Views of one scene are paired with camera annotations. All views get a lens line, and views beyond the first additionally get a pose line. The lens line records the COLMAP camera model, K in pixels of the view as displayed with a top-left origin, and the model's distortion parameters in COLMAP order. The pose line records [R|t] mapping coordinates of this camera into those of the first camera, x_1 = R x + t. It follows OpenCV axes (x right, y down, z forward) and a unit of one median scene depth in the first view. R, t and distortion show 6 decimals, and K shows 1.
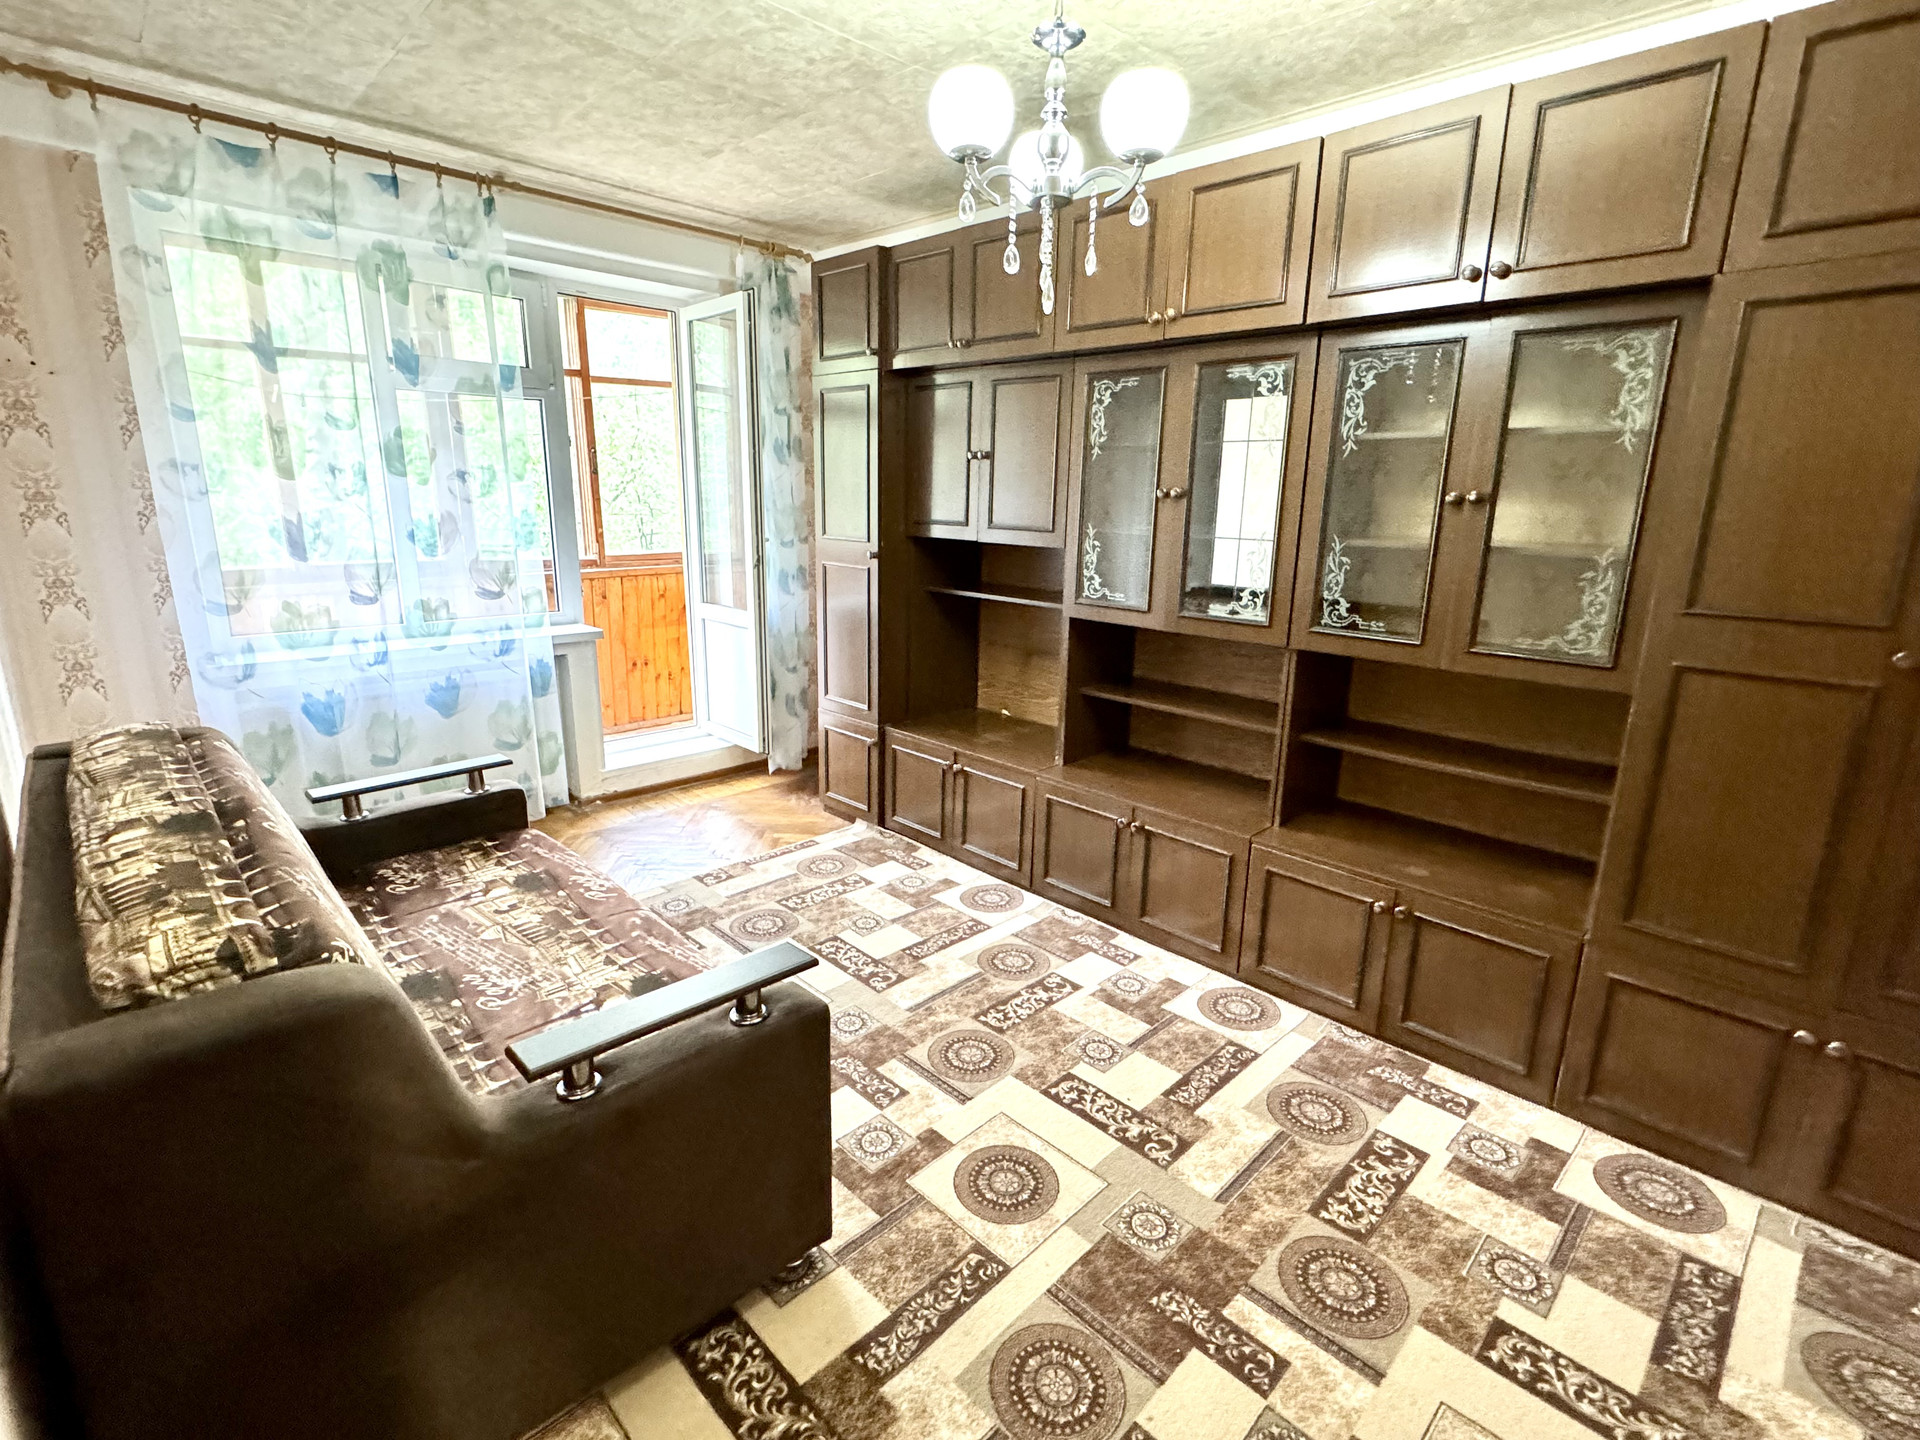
lens RADIAL K [[887.7, 0, 962.4], [0, 887.7, 706.6], [0, 0, 1]] dist [-0.001609, 0.000081]
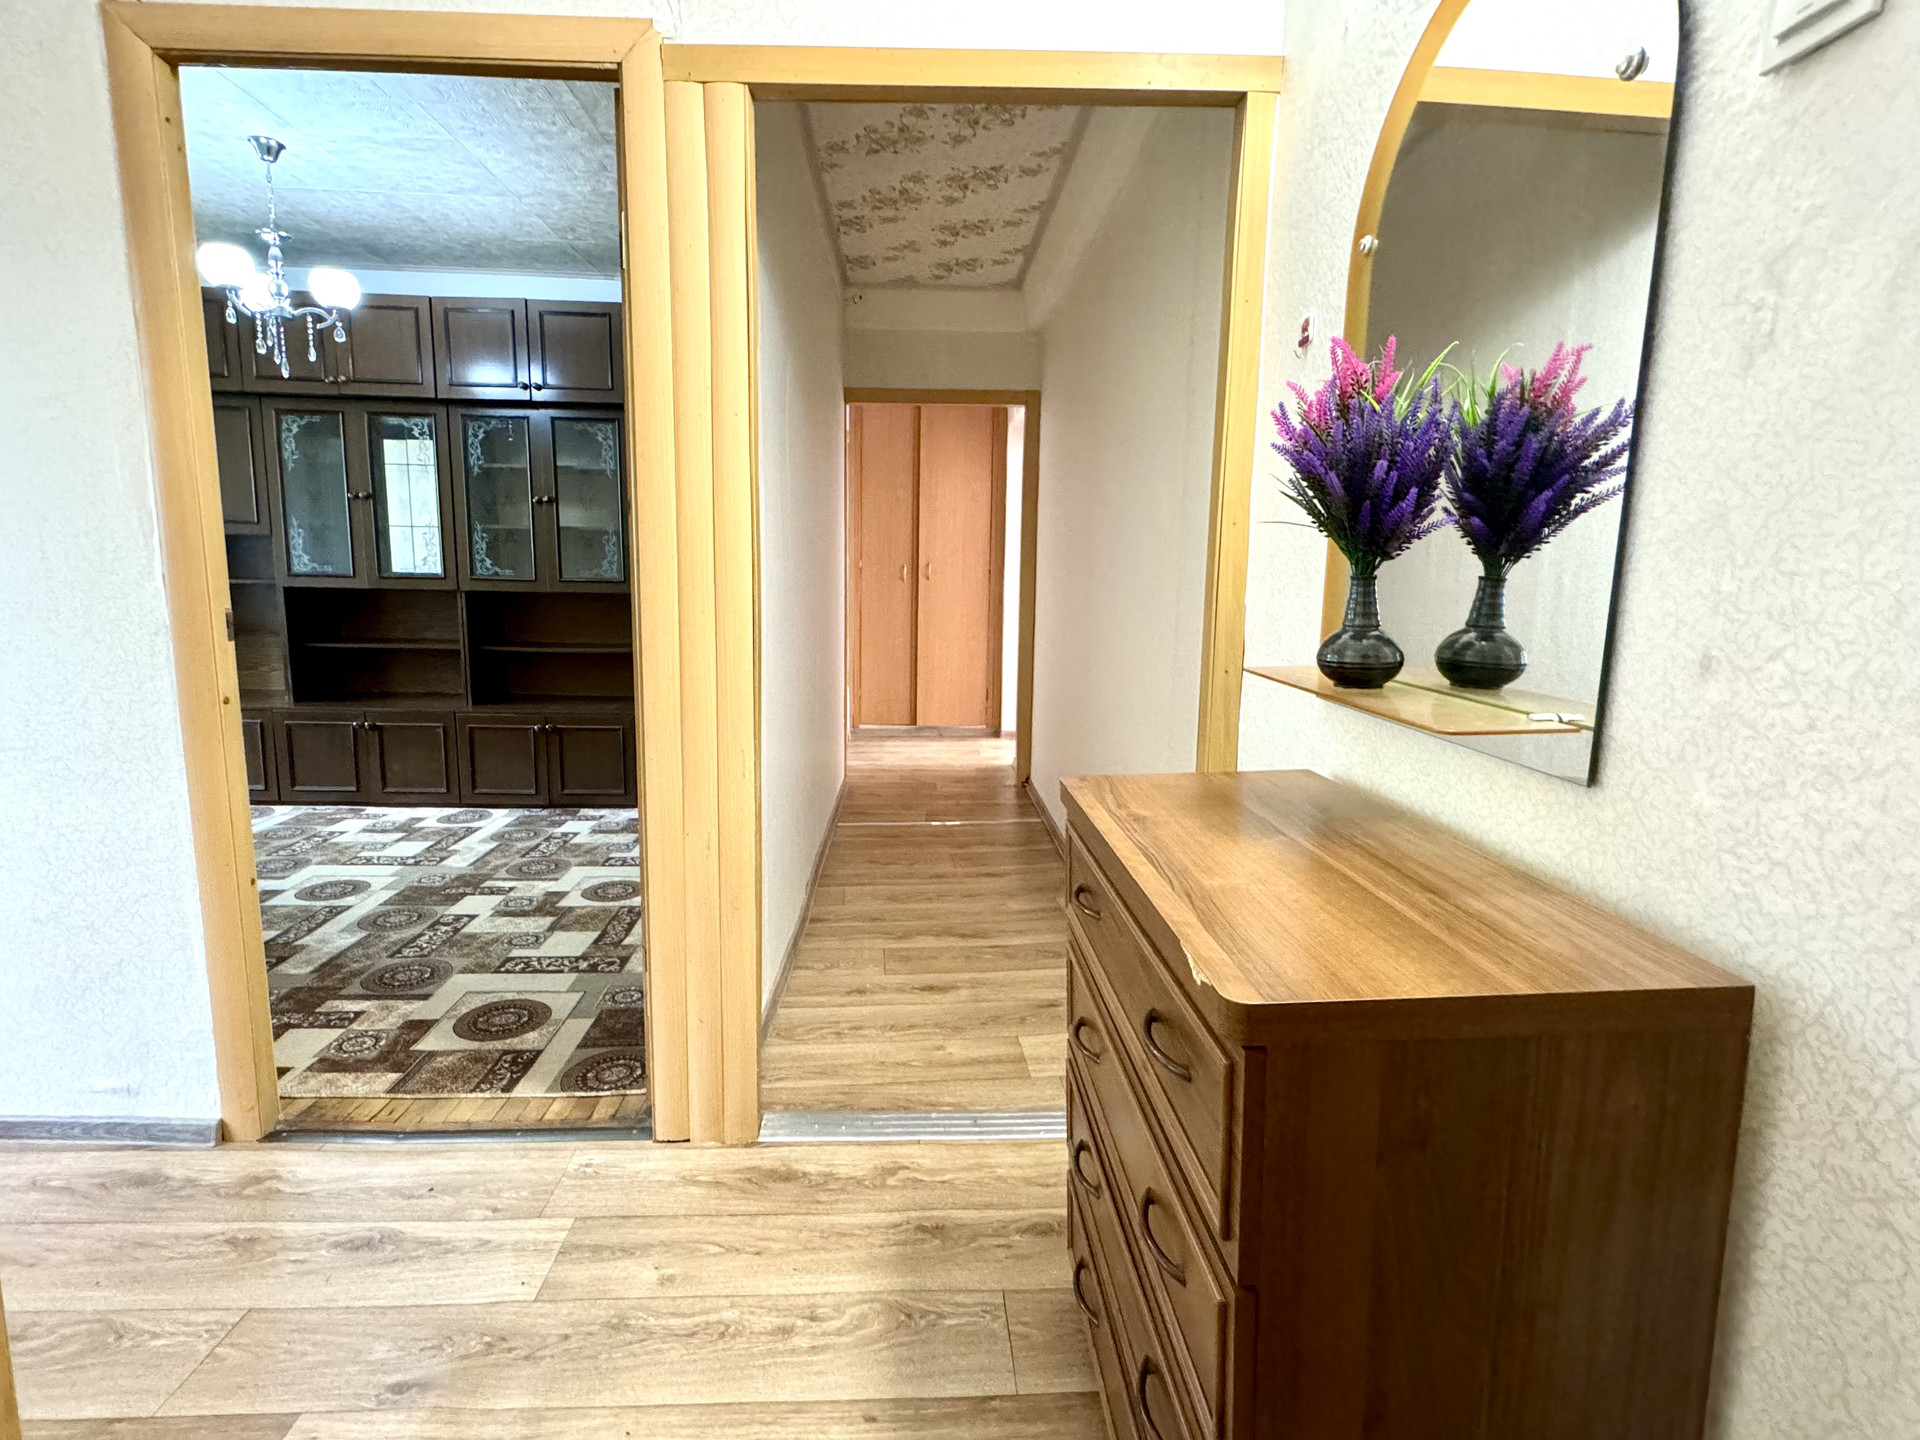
lens RADIAL K [[936.6, 0, 951.1], [0, 936.6, 717.0], [0, 0, 1]] dist [-0.002706, 0.001404]
pose [[0.667486, -0.117929, 0.735225, -0.360223], [0.167651, 0.985829, 0.005920, 0.339765], [-0.725504, 0.119310, 0.677797, -0.891050]]
